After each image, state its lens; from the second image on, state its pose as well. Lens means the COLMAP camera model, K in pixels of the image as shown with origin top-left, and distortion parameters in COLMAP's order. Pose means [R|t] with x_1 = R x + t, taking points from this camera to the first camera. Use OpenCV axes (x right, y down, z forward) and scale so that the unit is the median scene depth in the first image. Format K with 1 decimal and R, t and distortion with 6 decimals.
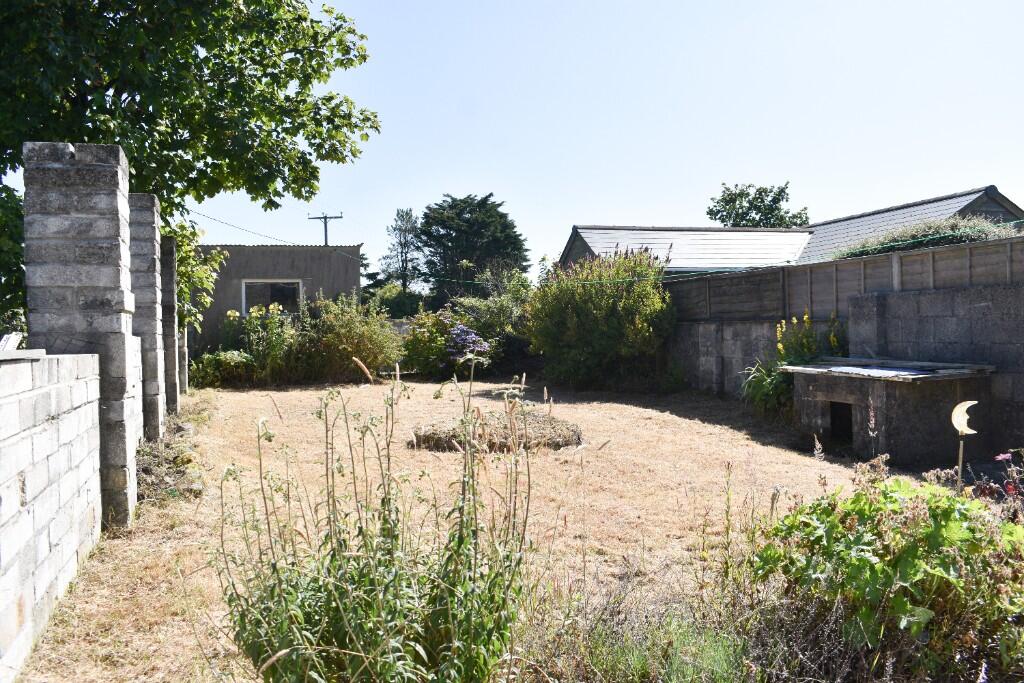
lens RADIAL K [[937.5, 0, 512.0], [0, 937.5, 341.5], [0, 0, 1]] dist [-0.099767, 0.000836]
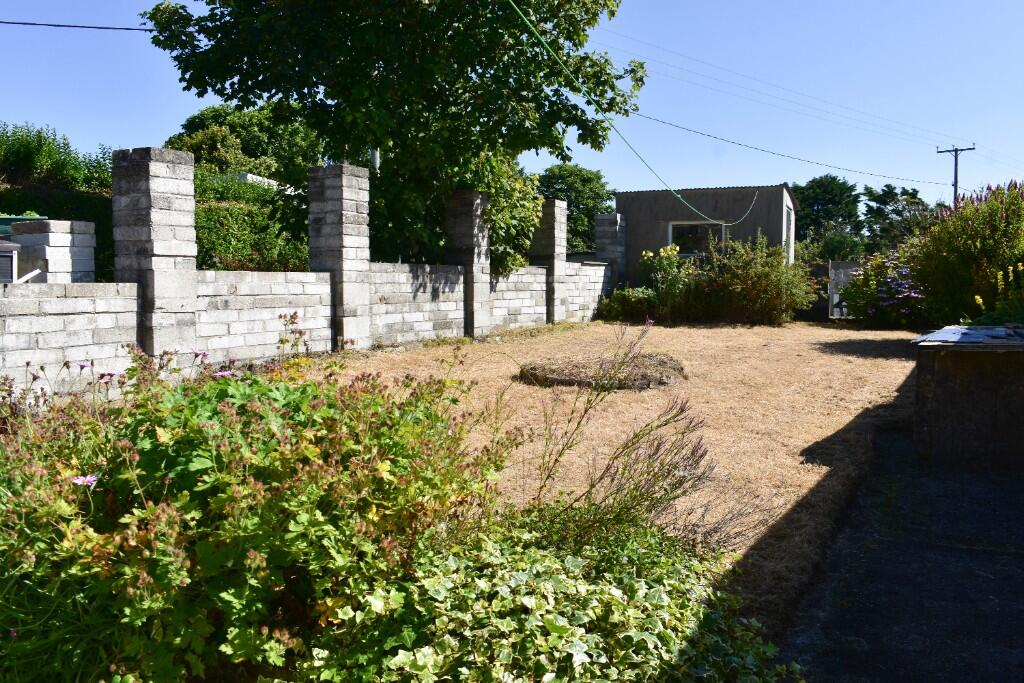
lens RADIAL K [[937.5, 0, 512.0], [0, 937.5, 341.5], [0, 0, 1]] dist [-0.099767, 0.000836]
pose [[0.694499, 0.069732, -0.716107, 0.534542], [-0.022169, 0.996894, 0.075574, -0.009646], [0.719152, -0.036611, 0.693887, 0.172267]]
